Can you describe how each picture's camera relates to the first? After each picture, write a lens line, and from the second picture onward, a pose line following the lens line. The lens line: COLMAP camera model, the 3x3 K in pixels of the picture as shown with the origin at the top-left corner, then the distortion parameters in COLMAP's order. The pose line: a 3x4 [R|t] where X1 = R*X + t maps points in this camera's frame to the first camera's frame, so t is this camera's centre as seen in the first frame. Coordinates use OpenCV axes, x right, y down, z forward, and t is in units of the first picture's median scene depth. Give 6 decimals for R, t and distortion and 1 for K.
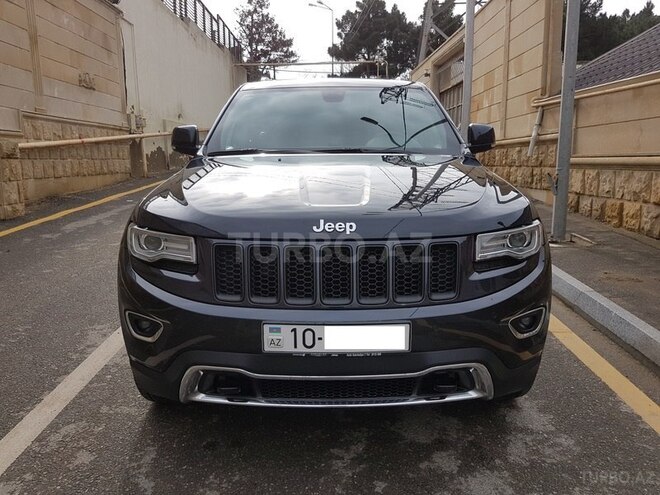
lens RADIAL K [[522.8, 0, 339.5], [0, 522.8, 246.1], [0, 0, 1]] dist [0.069444, -0.118358]
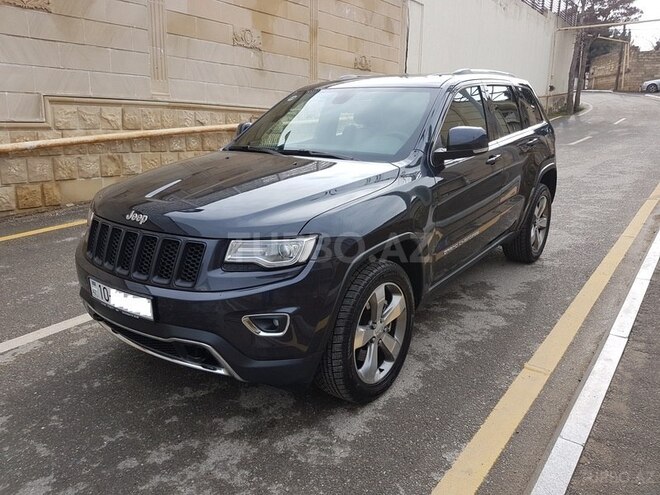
lens RADIAL K [[522.8, 0, 339.5], [0, 522.8, 246.1], [0, 0, 1]] dist [0.069444, -0.118358]
pose [[0.797770, 0.159349, -0.581525, 0.979768], [-0.122697, 0.987170, 0.102181, -0.136509], [0.590346, -0.010166, 0.807086, 0.174398]]
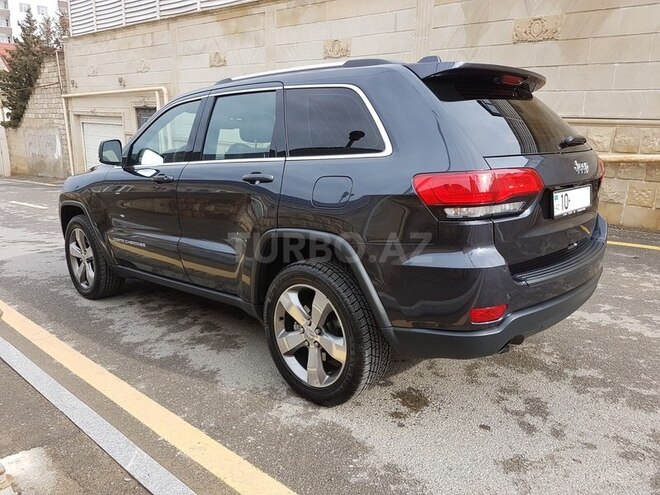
lens RADIAL K [[509.7, 0, 330.0], [0, 509.7, 247.5], [0, 0, 1]] dist [0.071239, -0.096603]
pose [[-0.709667, 0.164401, -0.685088, 1.078860], [-0.129085, 0.925592, 0.355832, -0.723092], [0.692611, 0.340957, -0.635640, 3.167025]]
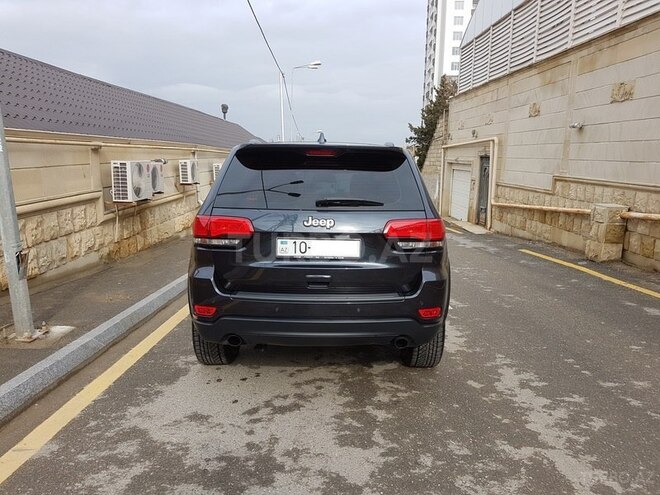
lens RADIAL K [[509.7, 0, 330.0], [0, 509.7, 247.5], [0, 0, 1]] dist [0.071239, -0.096603]
pose [[-0.999729, -0.019776, 0.012298, -0.065292], [-0.014520, 0.942184, 0.334781, -0.908549], [-0.018208, 0.334512, -0.942216, 4.001624]]
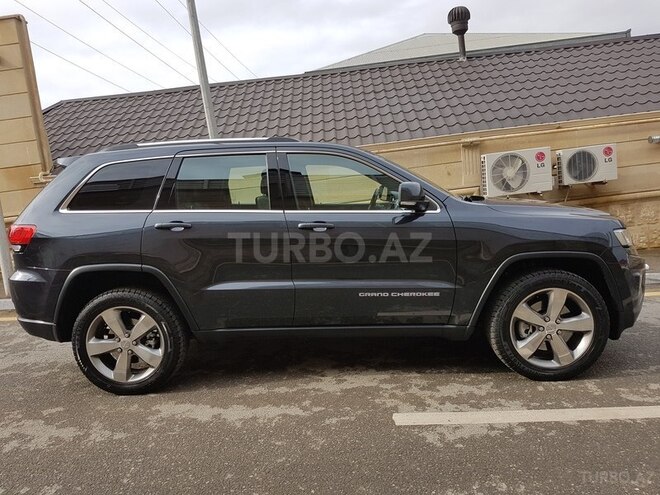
lens RADIAL K [[509.7, 0, 330.0], [0, 509.7, 247.5], [0, 0, 1]] dist [0.071239, -0.096603]
pose [[0.051505, -0.126952, 0.990571, -1.880153], [0.270416, 0.956606, 0.108538, -0.378108], [-0.961365, 0.262276, 0.083600, 1.611920]]
